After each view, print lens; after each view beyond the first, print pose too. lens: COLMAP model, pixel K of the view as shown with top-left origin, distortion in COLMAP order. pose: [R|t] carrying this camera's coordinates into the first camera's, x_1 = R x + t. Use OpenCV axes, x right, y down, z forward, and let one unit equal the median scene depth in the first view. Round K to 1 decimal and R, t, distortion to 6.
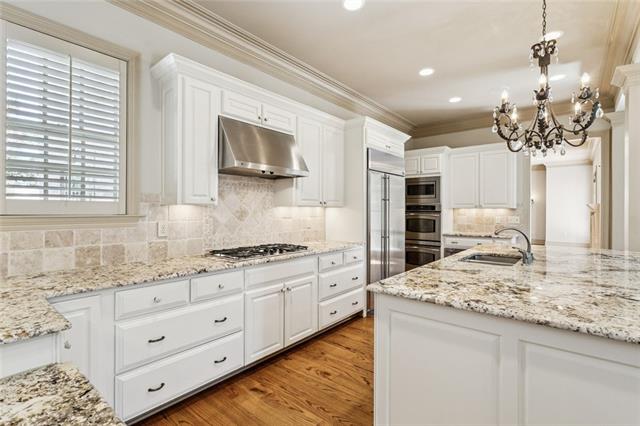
lens RADIAL K [[309.5, 0, 321.1], [0, 309.5, 212.3], [0, 0, 1]] dist [0.004542, 0.001298]
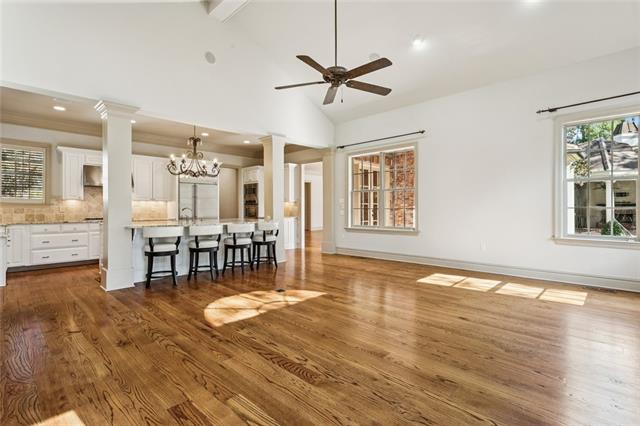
lens RADIAL K [[309.5, 0, 319.4], [0, 309.5, 212.4], [0, 0, 1]] dist [0.004542, 0.001298]
pose [[0.996404, -0.000573, -0.084733, 1.241079], [0.001385, 0.999954, 0.009525, 0.039514], [0.084724, -0.009608, 0.996358, -0.947437]]
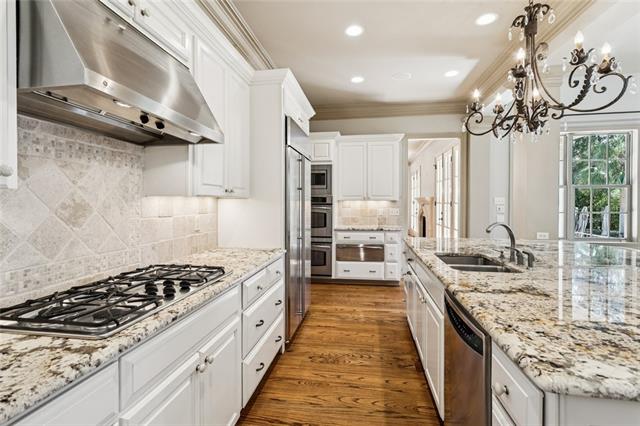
lens RADIAL K [[309.5, 0, 320.4], [0, 309.5, 206.2], [0, 0, 1]] dist [0.004542, 0.001298]
pose [[0.861282, -0.005890, 0.508093, -0.145537], [0.002251, 0.999967, 0.007778, -0.004212], [-0.508122, -0.005555, 0.861267, 0.344307]]
